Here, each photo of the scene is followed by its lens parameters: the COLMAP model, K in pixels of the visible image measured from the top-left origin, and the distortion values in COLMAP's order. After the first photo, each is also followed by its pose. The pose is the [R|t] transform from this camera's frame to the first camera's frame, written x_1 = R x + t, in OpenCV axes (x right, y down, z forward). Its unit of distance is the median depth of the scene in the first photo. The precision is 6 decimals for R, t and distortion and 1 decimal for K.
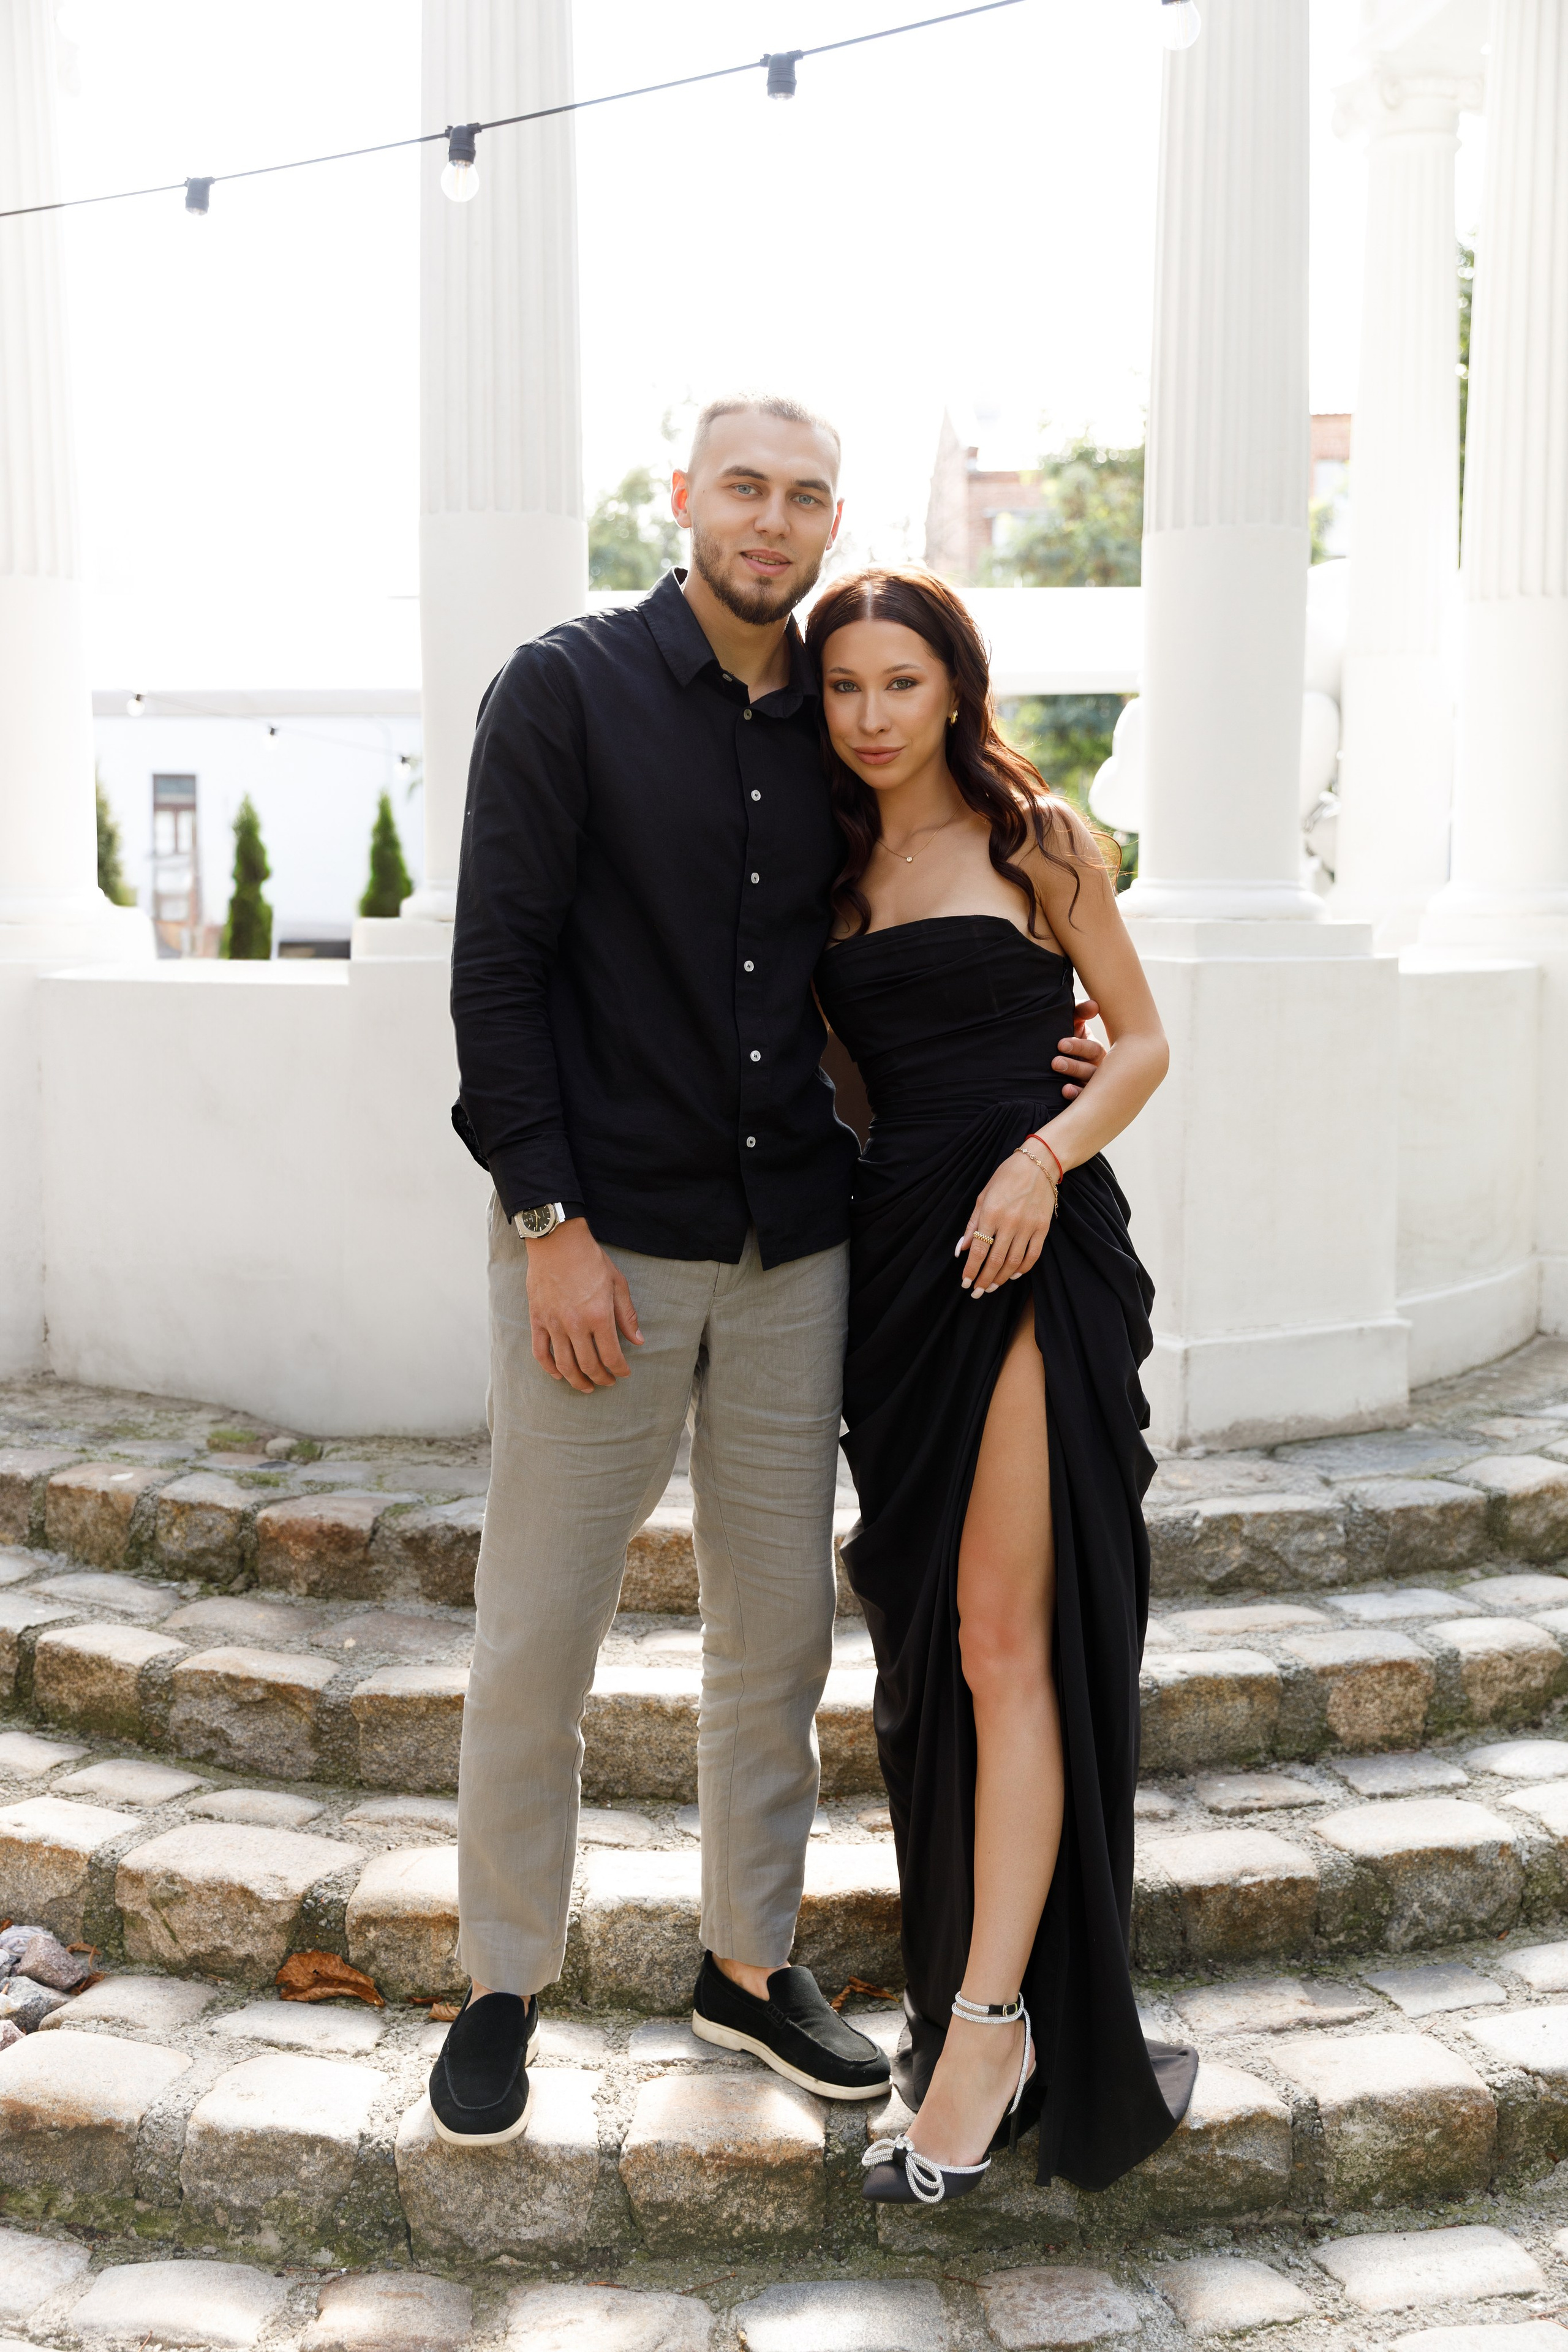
lens RADIAL K [[2547.0, 0, 797.4], [0, 2547.0, 1174.2], [0, 0, 1]] dist [0.009283, 0.000000]
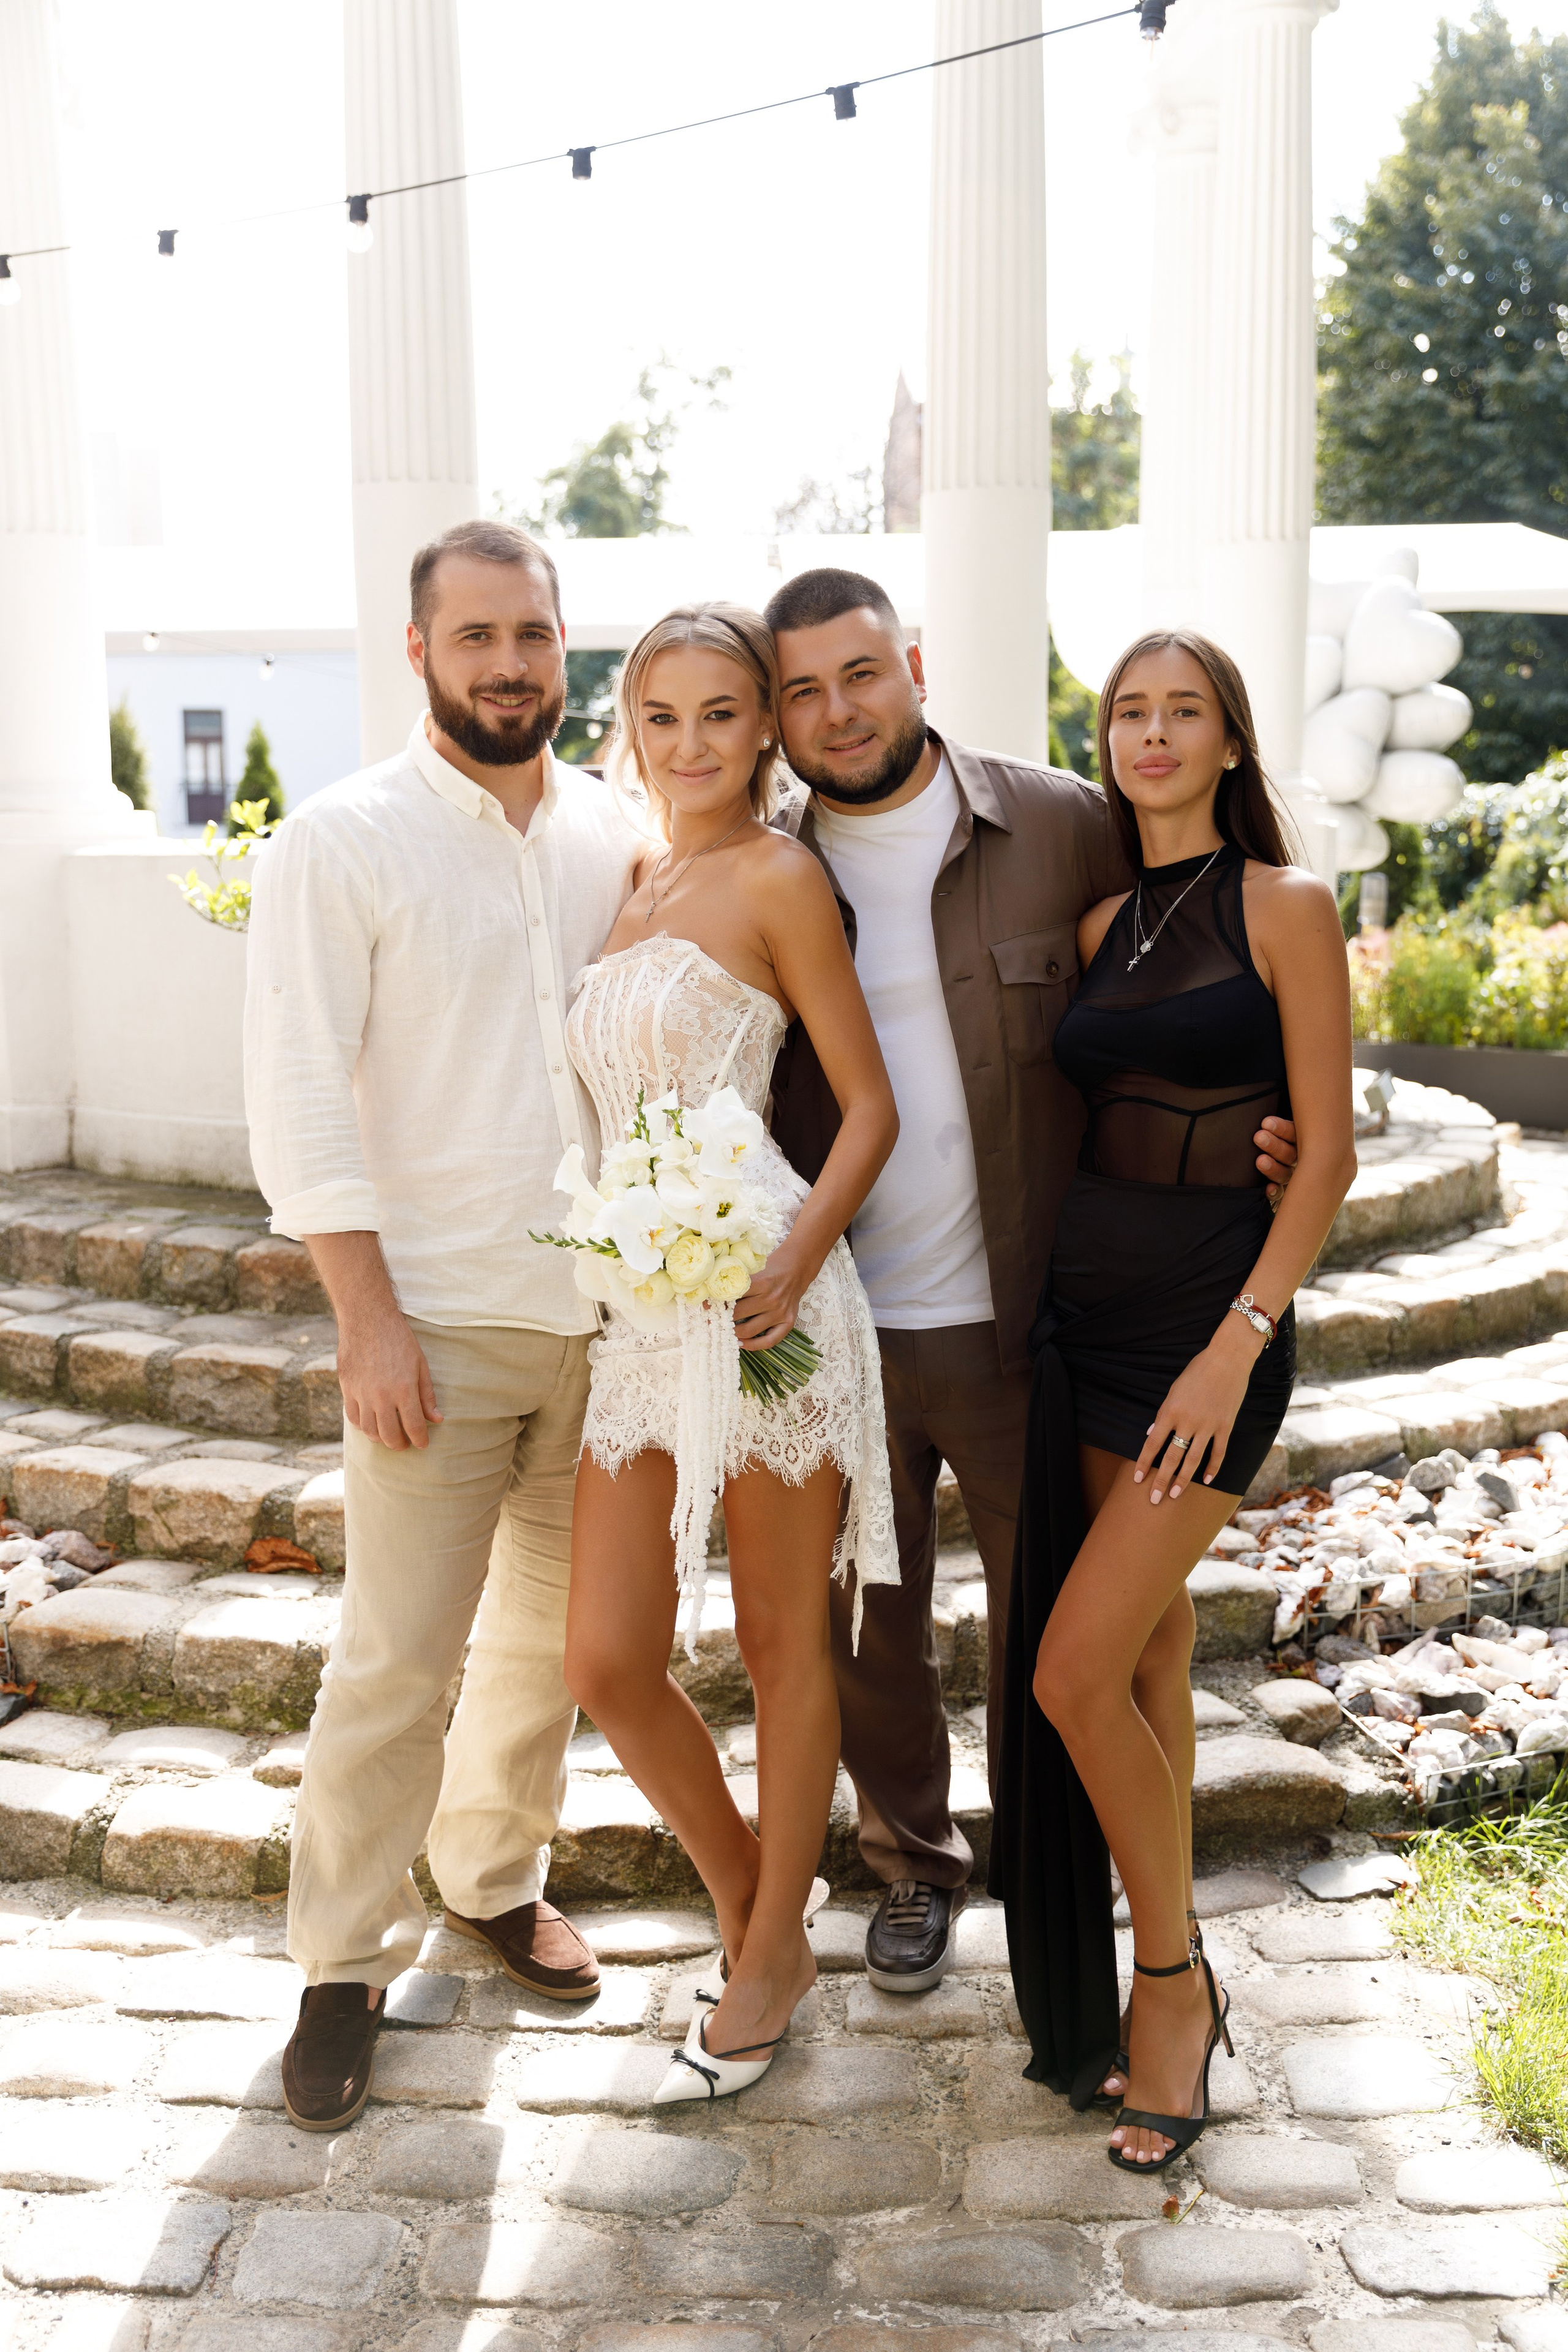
lens RADIAL K [[2306.0, 0, 781.2], [0, 2306.0, 1168.0], [0, 0, 1]] dist [0.019281, 0.000000]
pose [[0.999966, -0.007965, 0.002098, 0.076786], [0.007870, 0.999090, 0.041929, 0.047742], [-0.002430, -0.041911, 0.999118, -0.218188]]
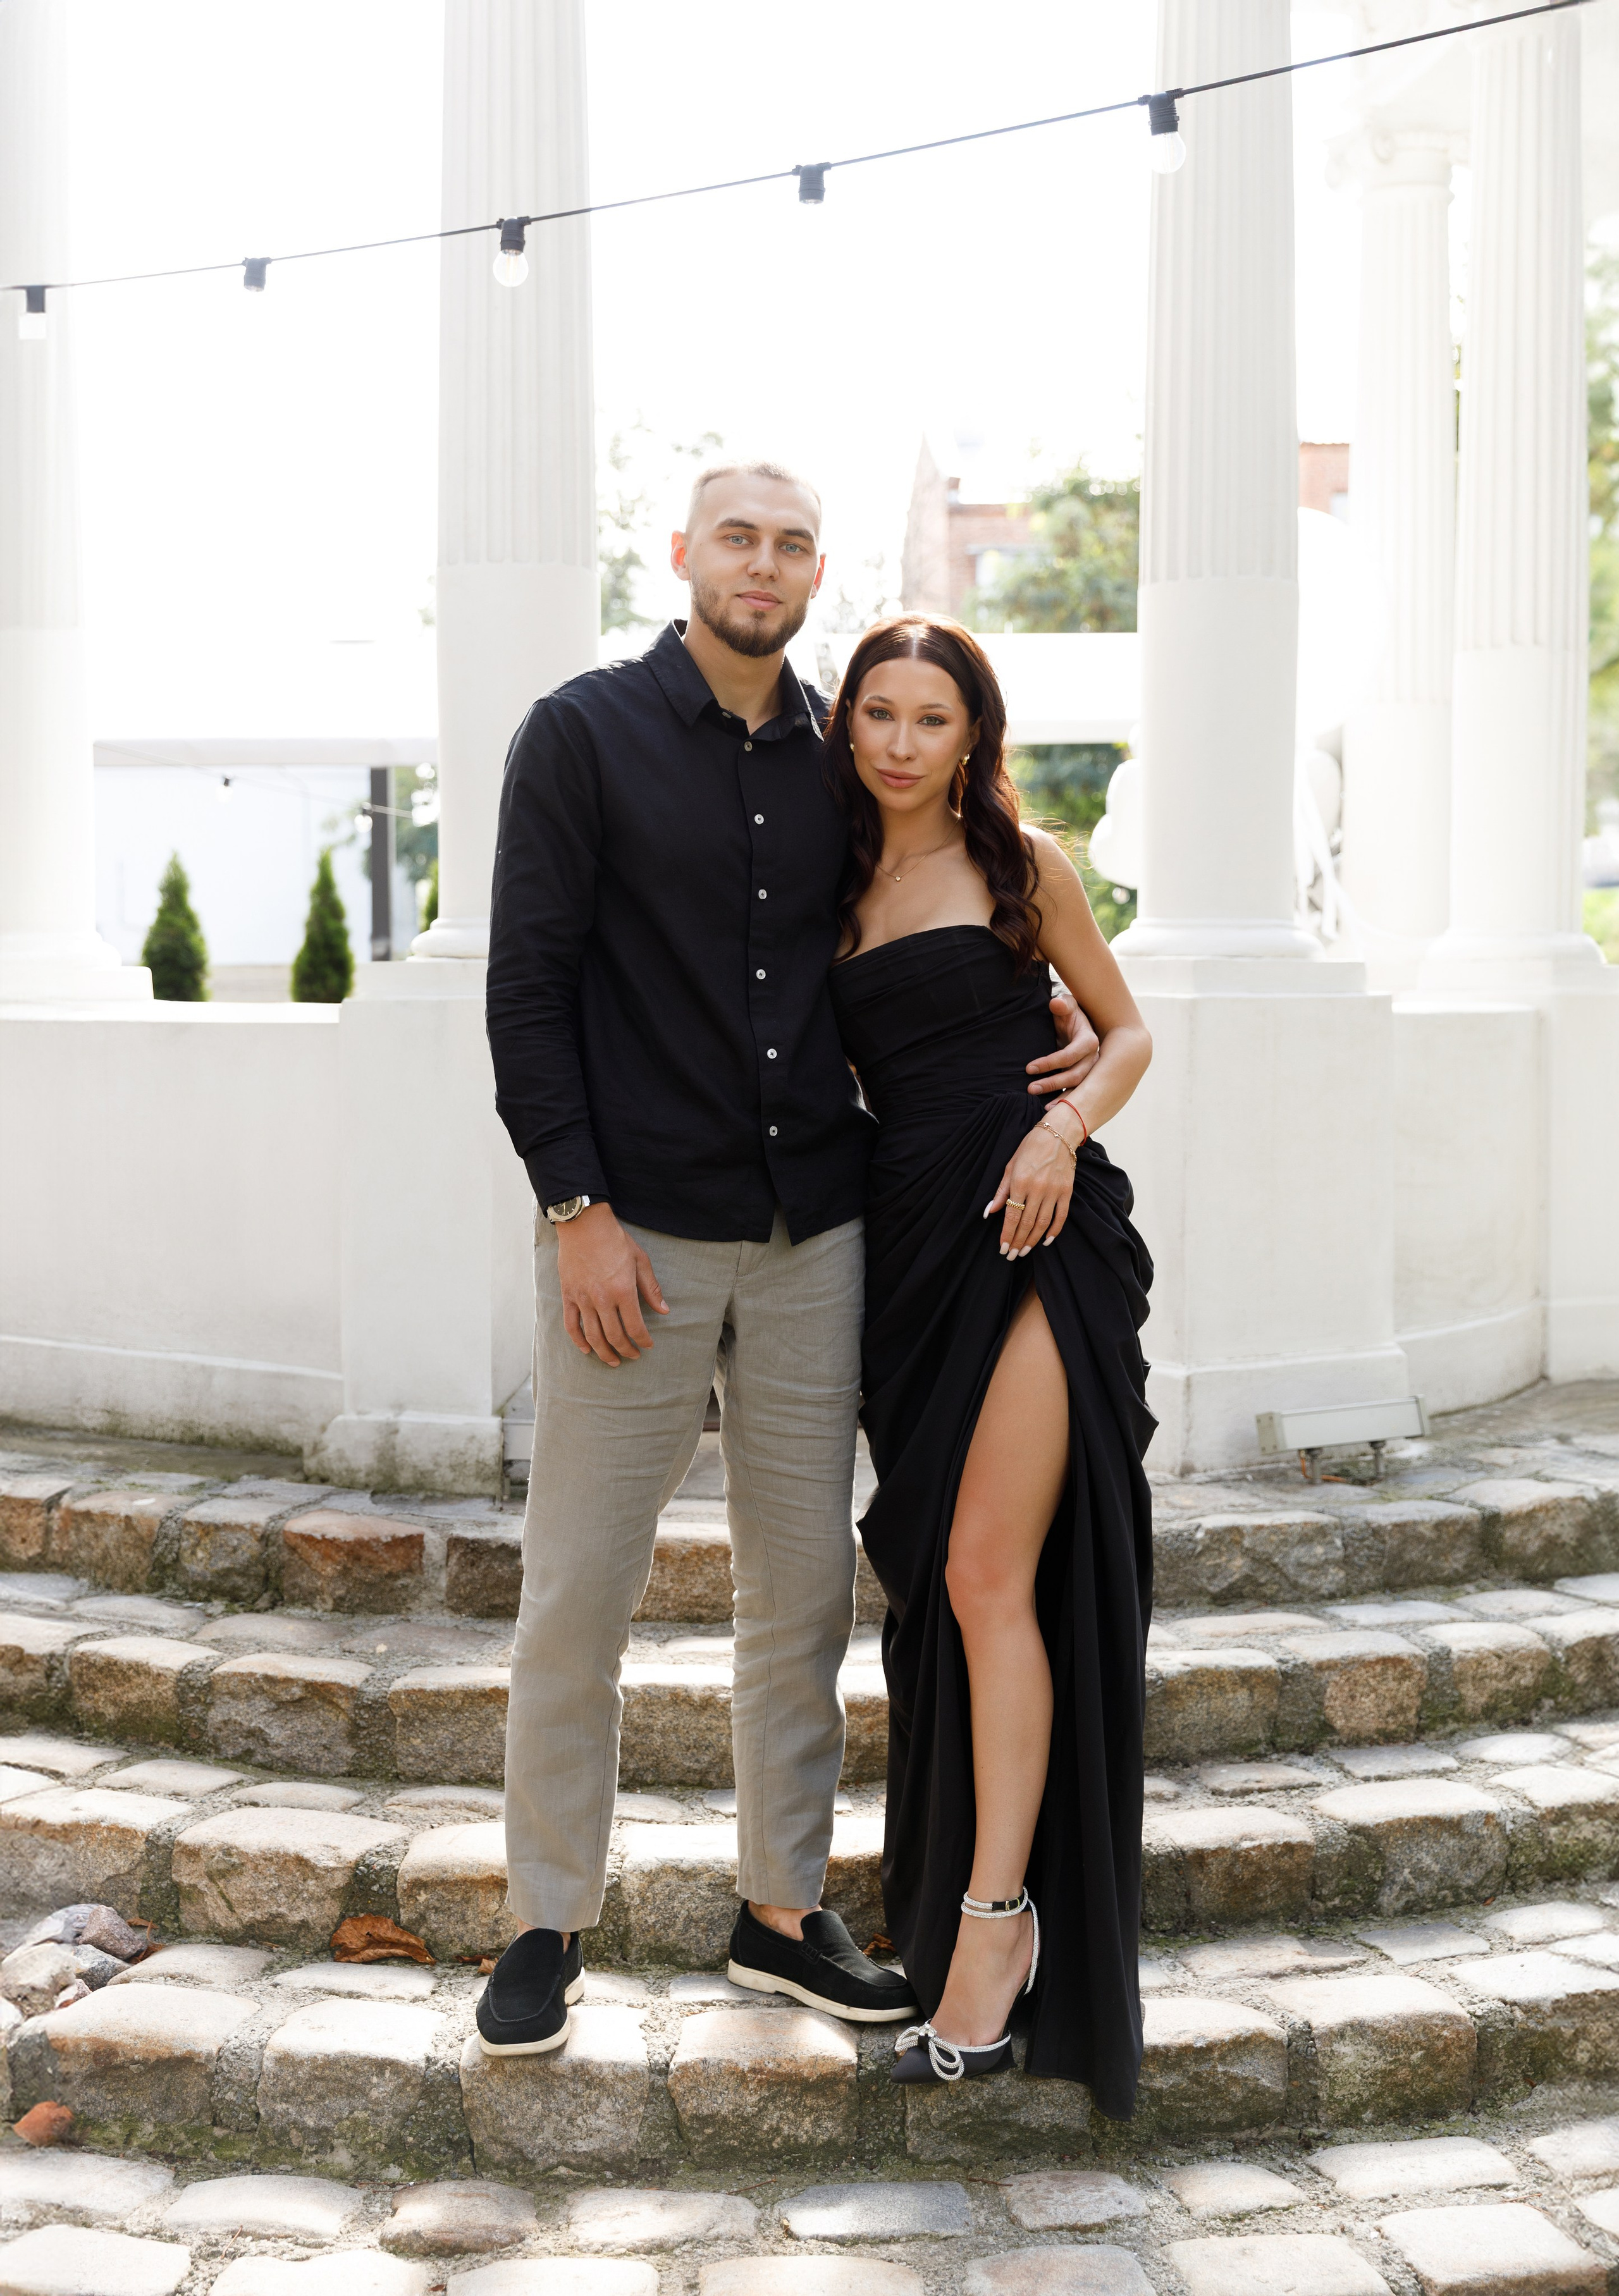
lens RADIAL K [[2875.6, 0, 814.5], [0, 2875.6, 1139.5], [0, 0, 1]] dist [0.014573, 0.000000]
pose [[0.999808, -0.000958, 0.019590, -0.024198], [0.001955, 0.998701, -0.050908, 0.039914], [-0.019515, 0.050937, 0.998511, -0.187967]]
